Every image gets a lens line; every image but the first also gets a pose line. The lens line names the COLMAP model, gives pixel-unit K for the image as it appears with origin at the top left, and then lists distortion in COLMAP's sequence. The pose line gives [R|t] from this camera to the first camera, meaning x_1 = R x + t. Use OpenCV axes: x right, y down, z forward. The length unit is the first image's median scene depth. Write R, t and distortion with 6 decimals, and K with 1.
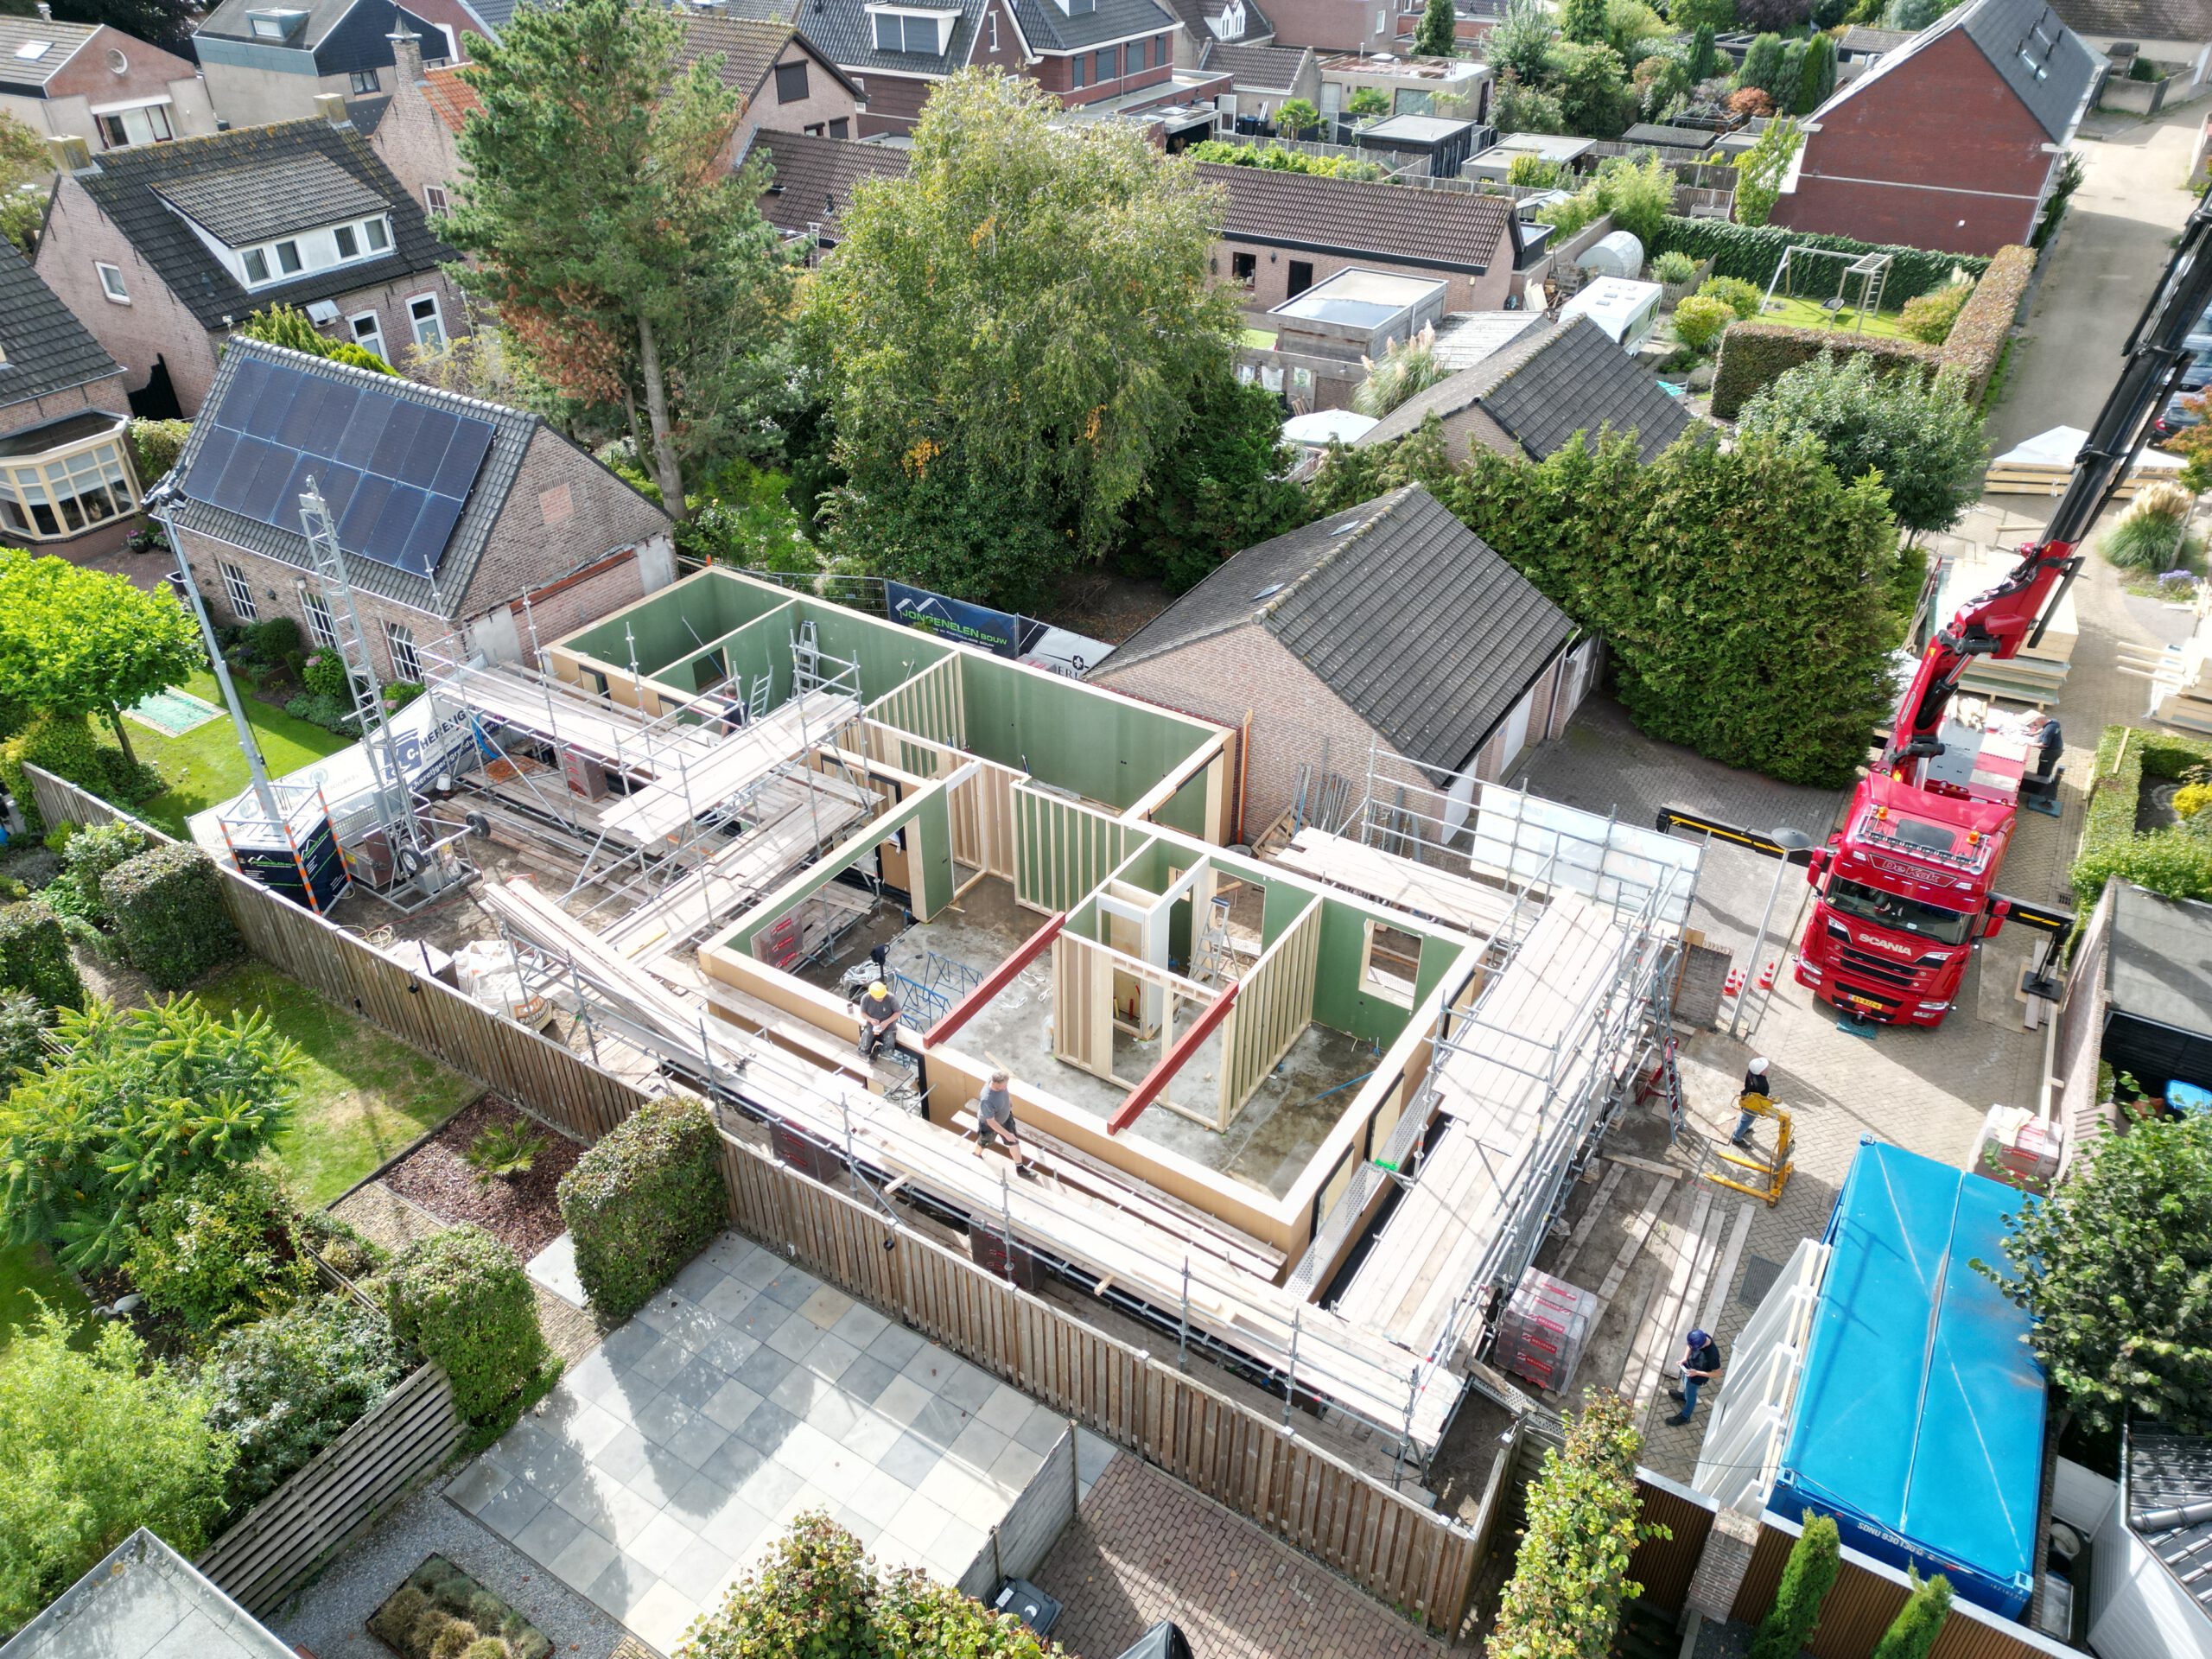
lens RADIAL K [[1536.1, 0, 1106.0], [0, 1536.1, 829.5], [0, 0, 1]] dist [0.090976, -0.097960]
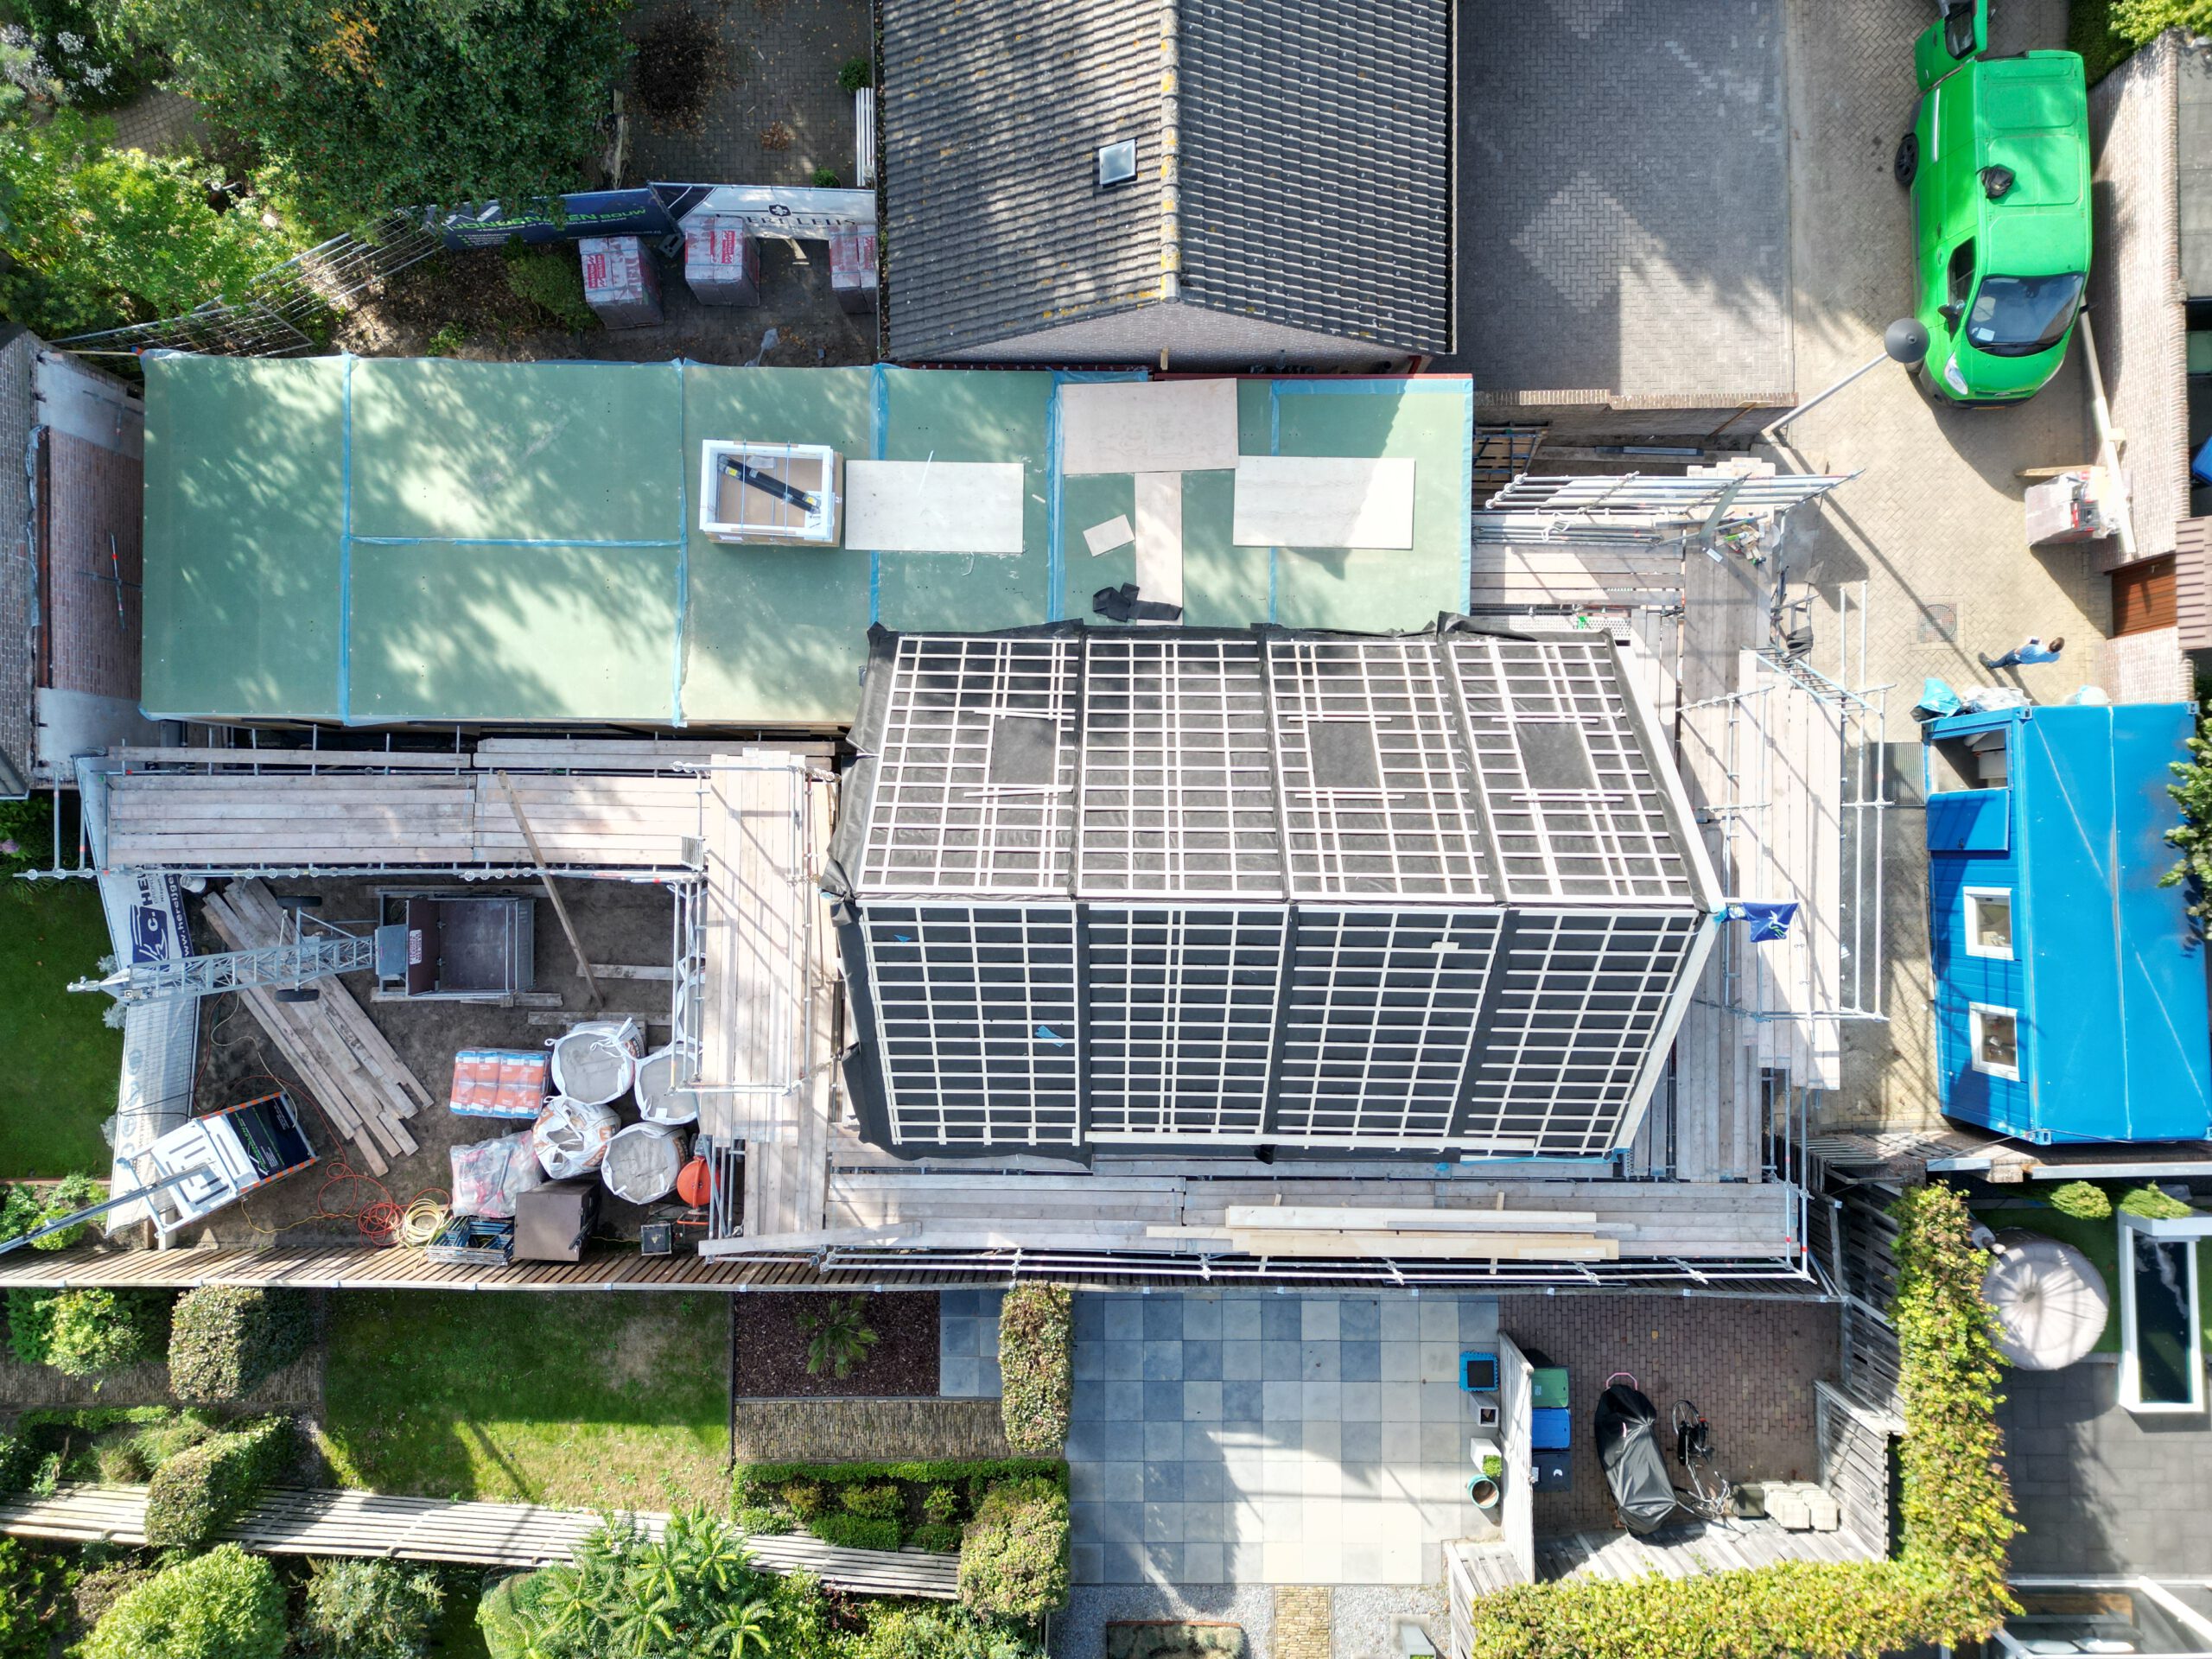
lens RADIAL K [[1536.1, 0, 1106.0], [0, 1536.1, 829.5], [0, 0, 1]] dist [0.090976, -0.097960]
pose [[0.846946, -0.531672, -0.002746, -0.045007], [0.304794, 0.481287, 0.821866, -0.567816], [-0.435642, -0.696913, 0.569675, 0.444470]]
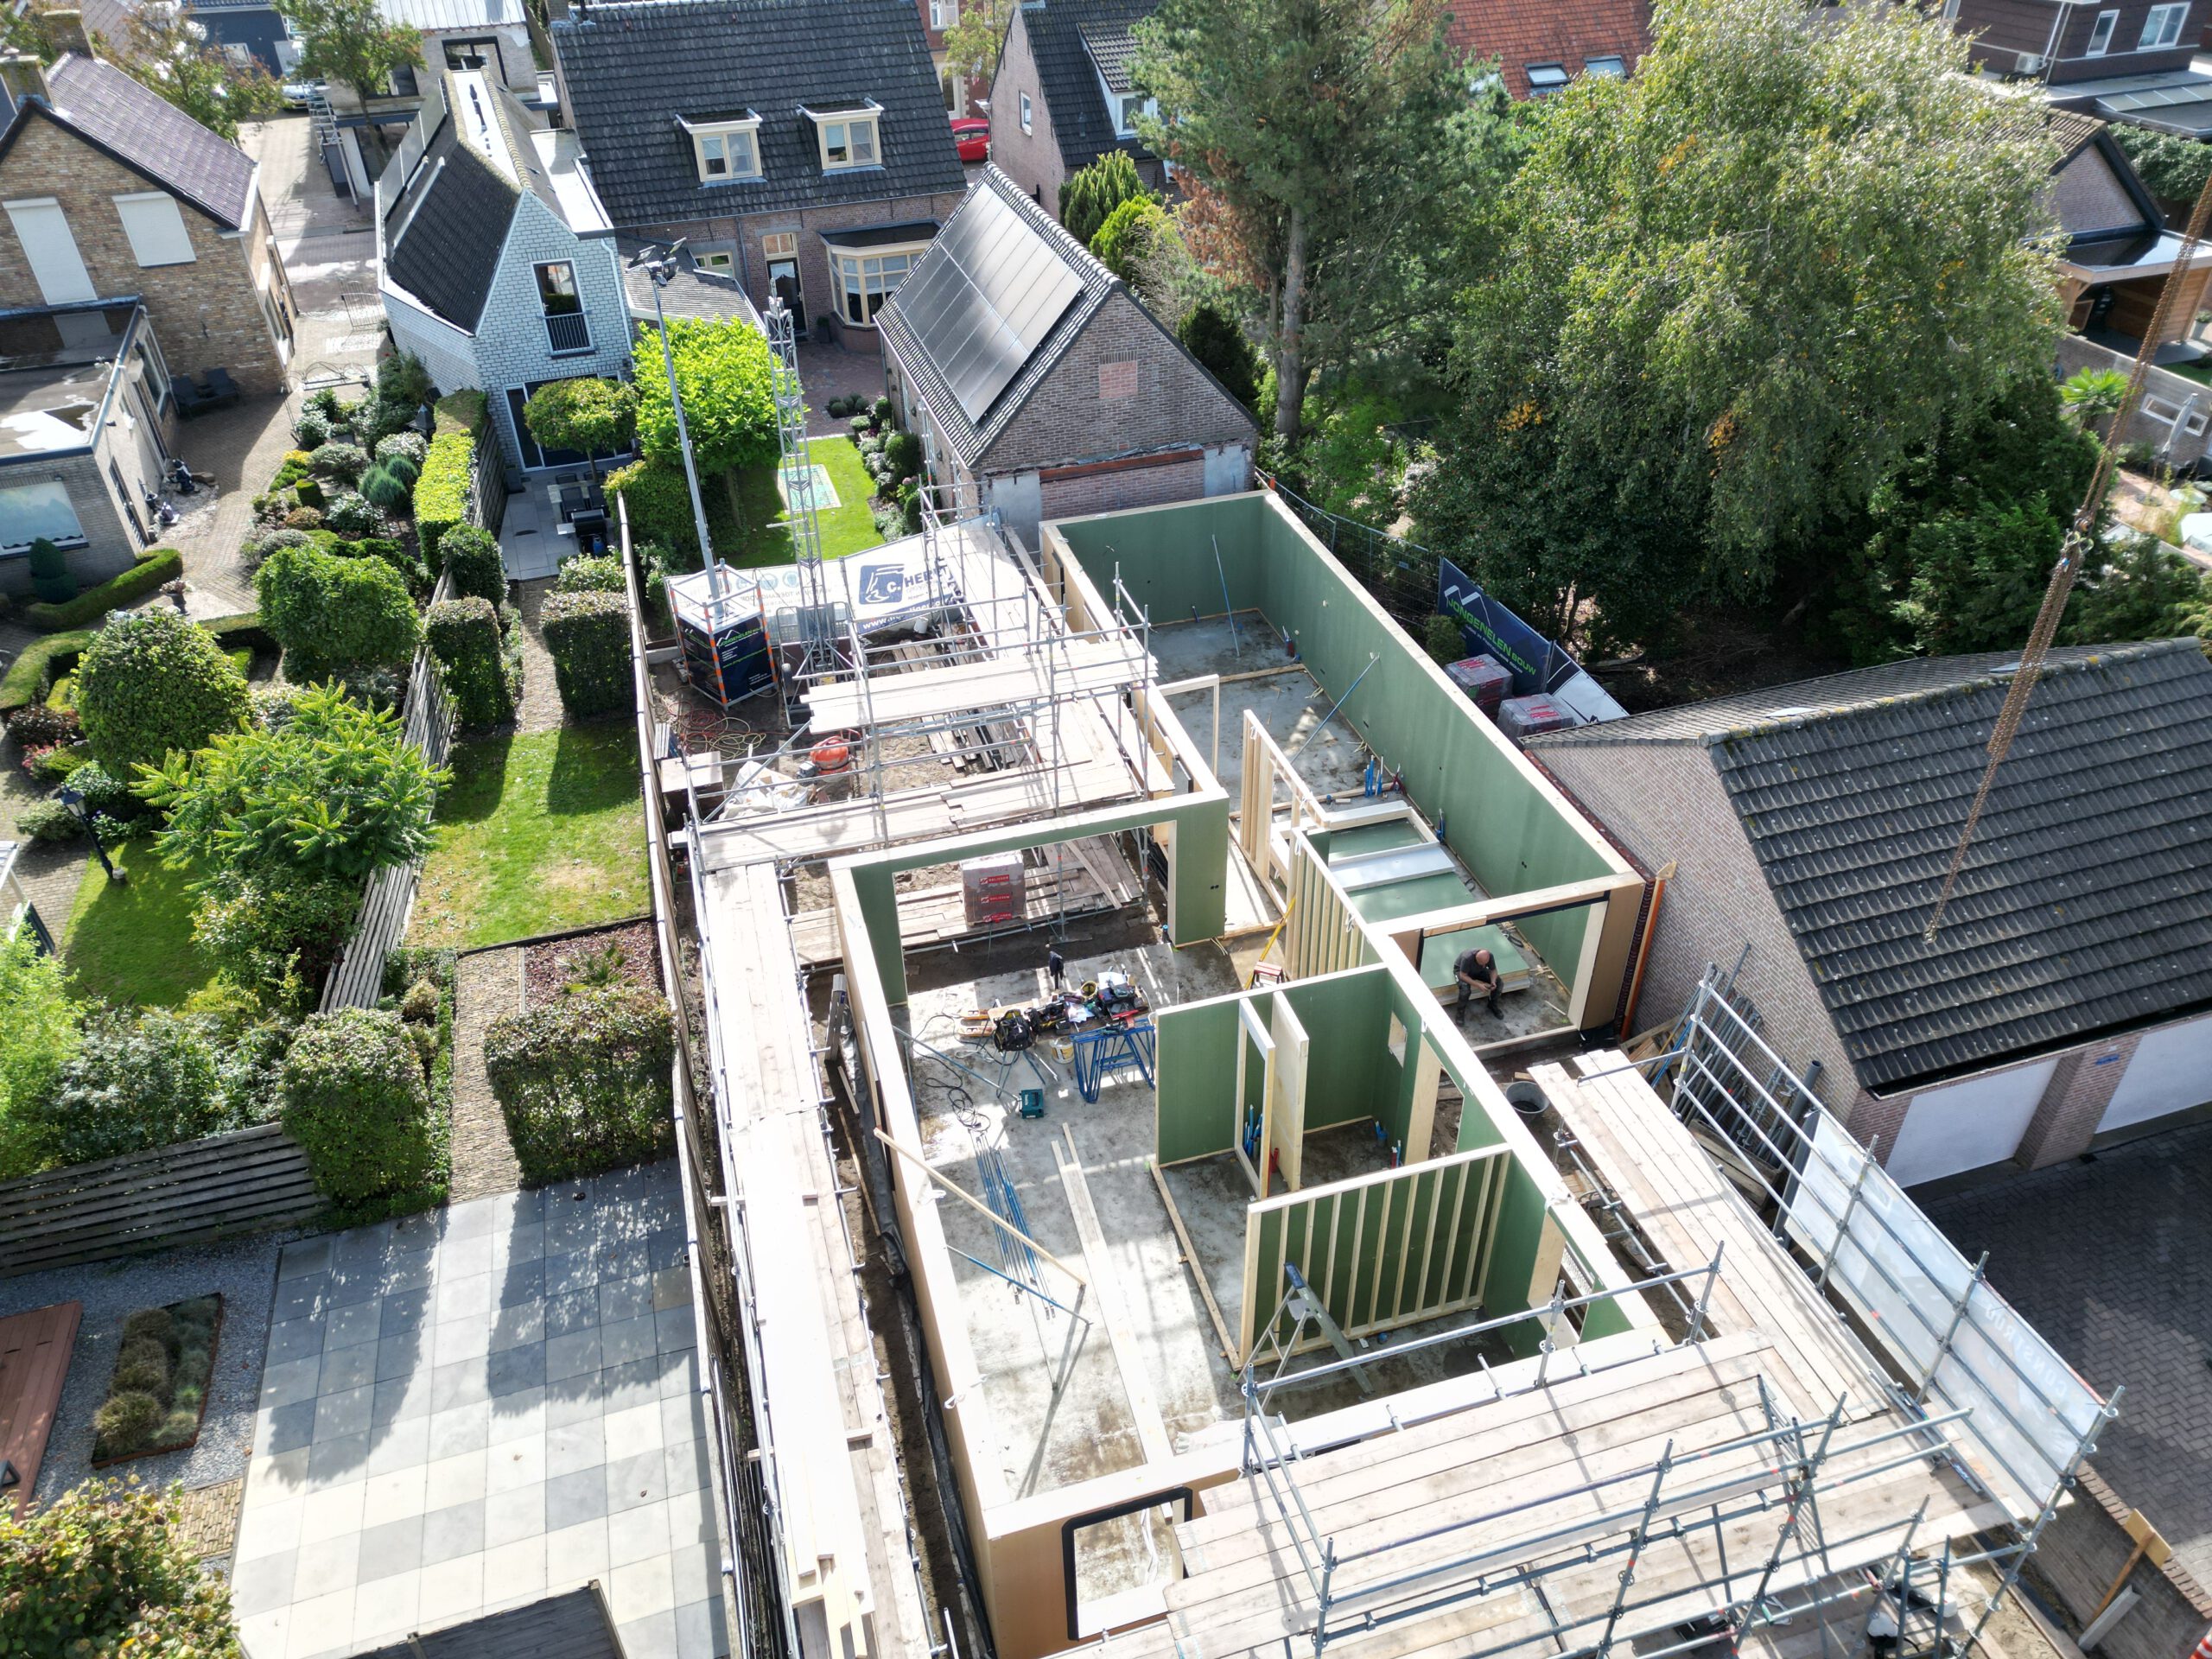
lens RADIAL K [[1536.1, 0, 1106.0], [0, 1536.1, 829.5], [0, 0, 1]] dist [0.090976, -0.097960]
pose [[0.755269, 0.371184, -0.540177, 0.272564], [-0.351545, 0.925014, 0.144100, -0.101582], [0.553159, 0.081062, 0.829122, 0.276709]]
